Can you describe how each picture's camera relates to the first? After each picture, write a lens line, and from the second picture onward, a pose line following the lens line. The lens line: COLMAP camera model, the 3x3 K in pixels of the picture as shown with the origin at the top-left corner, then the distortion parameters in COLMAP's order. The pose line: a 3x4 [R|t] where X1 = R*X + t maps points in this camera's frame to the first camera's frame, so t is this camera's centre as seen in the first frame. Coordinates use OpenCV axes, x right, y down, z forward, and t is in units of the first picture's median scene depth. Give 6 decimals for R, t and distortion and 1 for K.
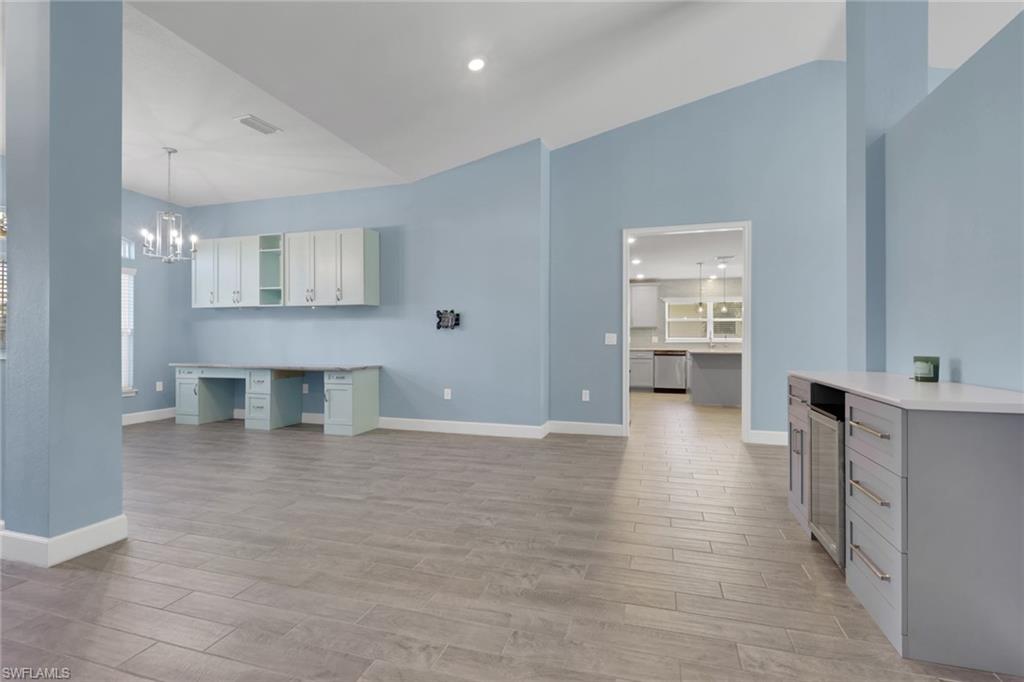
lens RADIAL K [[488.2, 0, 511.1], [0, 488.2, 338.0], [0, 0, 1]] dist [0.000095, 0.000070]
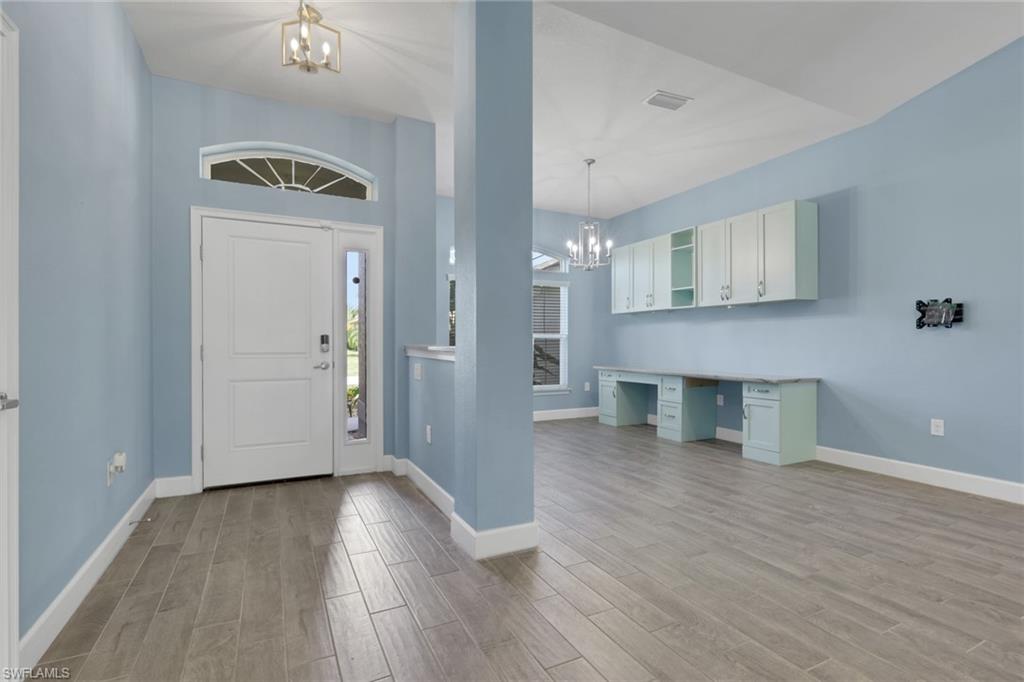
lens RADIAL K [[483.7, 0, 514.2], [0, 483.7, 346.4], [0, 0, 1]] dist [-0.000322, 0.000259]
pose [[0.695511, 0.003616, -0.718506, -0.061860], [0.002553, 0.999969, 0.007504, -0.000101], [0.718510, -0.007053, 0.695480, 0.147600]]
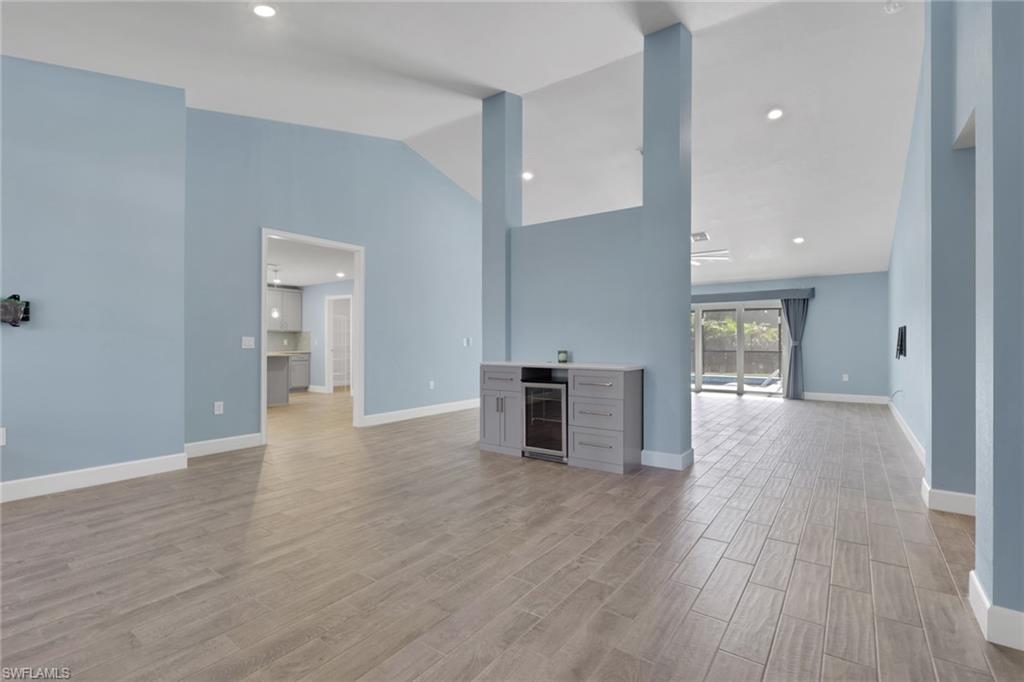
lens RADIAL K [[482.9, 0, 507.6], [0, 482.9, 341.8], [0, 0, 1]] dist [-0.004720, 0.000042]
pose [[0.308322, 0.000908, 0.951282, -0.513253], [0.000372, 0.999999, -0.001075, 0.001443], [-0.951282, 0.000685, 0.308321, 0.253955]]
